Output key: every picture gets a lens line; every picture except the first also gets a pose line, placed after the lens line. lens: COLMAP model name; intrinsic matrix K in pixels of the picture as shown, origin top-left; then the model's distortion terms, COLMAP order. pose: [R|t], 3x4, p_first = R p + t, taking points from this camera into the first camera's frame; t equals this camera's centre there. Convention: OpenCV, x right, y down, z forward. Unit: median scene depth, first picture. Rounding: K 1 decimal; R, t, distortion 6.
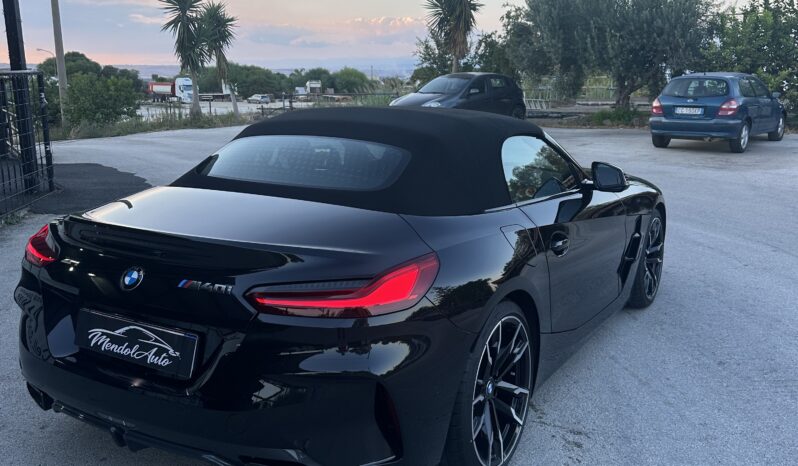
lens RADIAL K [[754.1, 0, 390.0], [0, 754.1, 234.1], [0, 0, 1]] dist [0.126555, -0.220980]
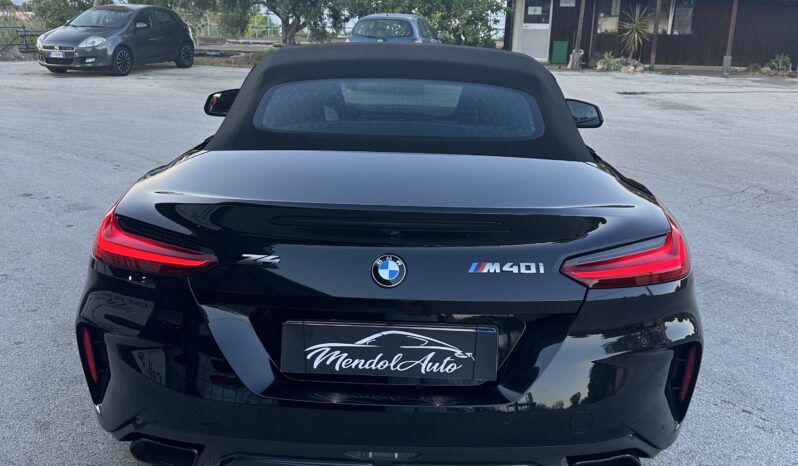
lens RADIAL K [[739.1, 0, 392.9], [0, 739.1, 239.0], [0, 0, 1]] dist [0.167723, -0.354269]
pose [[0.862766, -0.124130, 0.490129, -0.678641], [0.080870, 0.990793, 0.108576, -0.053337], [-0.499094, -0.054039, 0.864861, 0.343365]]
